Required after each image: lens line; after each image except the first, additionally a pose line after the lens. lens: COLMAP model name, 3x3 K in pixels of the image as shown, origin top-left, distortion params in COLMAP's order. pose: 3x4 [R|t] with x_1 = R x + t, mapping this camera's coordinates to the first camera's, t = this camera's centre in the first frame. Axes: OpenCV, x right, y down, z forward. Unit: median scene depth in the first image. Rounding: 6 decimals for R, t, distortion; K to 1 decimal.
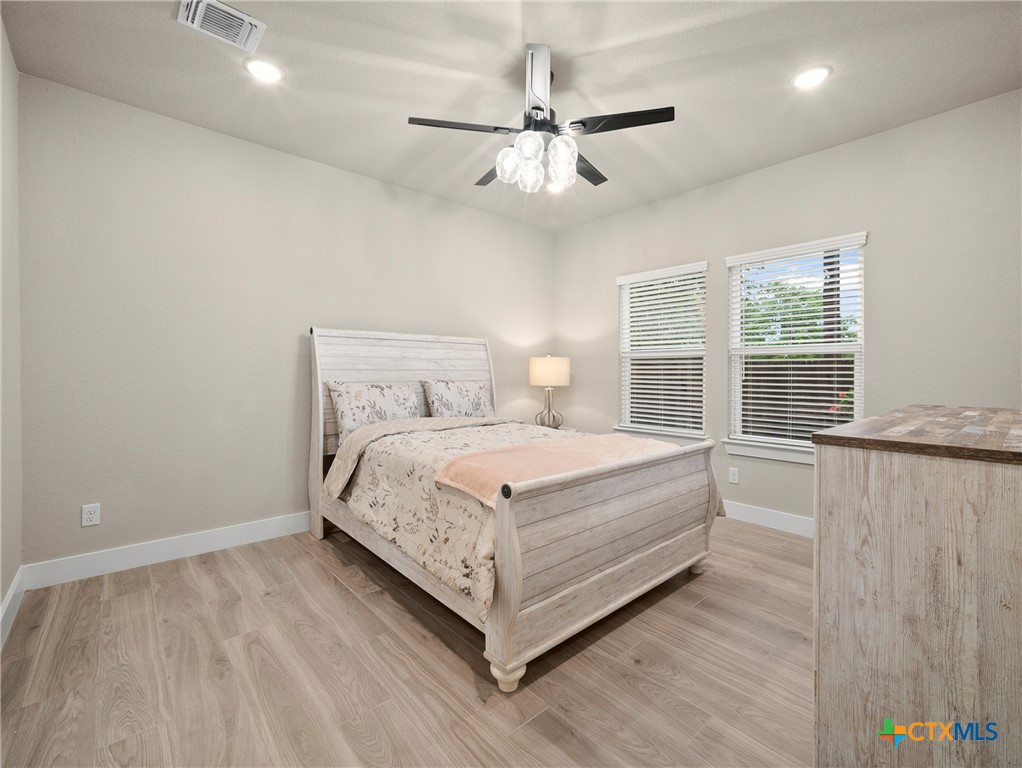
lens RADIAL K [[459.0, 0, 513.5], [0, 459.0, 373.5], [0, 0, 1]] dist [-0.002648, 0.000457]
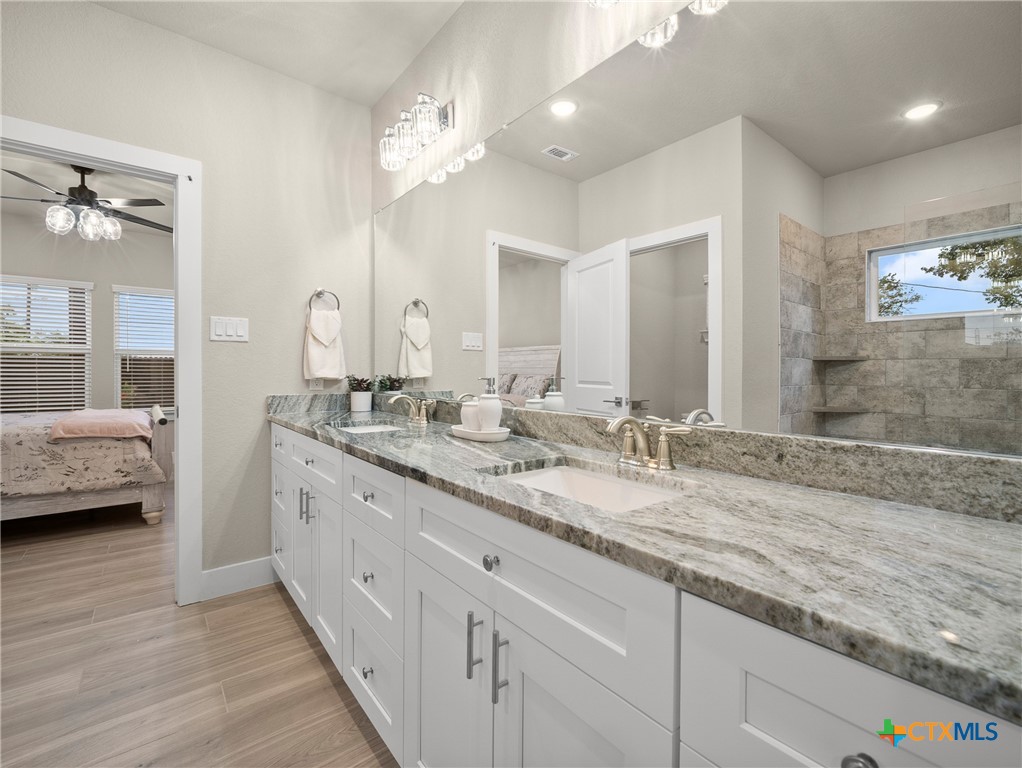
lens RADIAL K [[459.0, 0, 513.5], [0, 459.0, 373.5], [0, 0, 1]] dist [-0.002648, 0.000457]
pose [[0.041506, -0.015416, 0.999019, -1.643777], [0.009909, 0.999838, 0.015017, 0.021043], [-0.999089, 0.009276, 0.041652, -0.550719]]
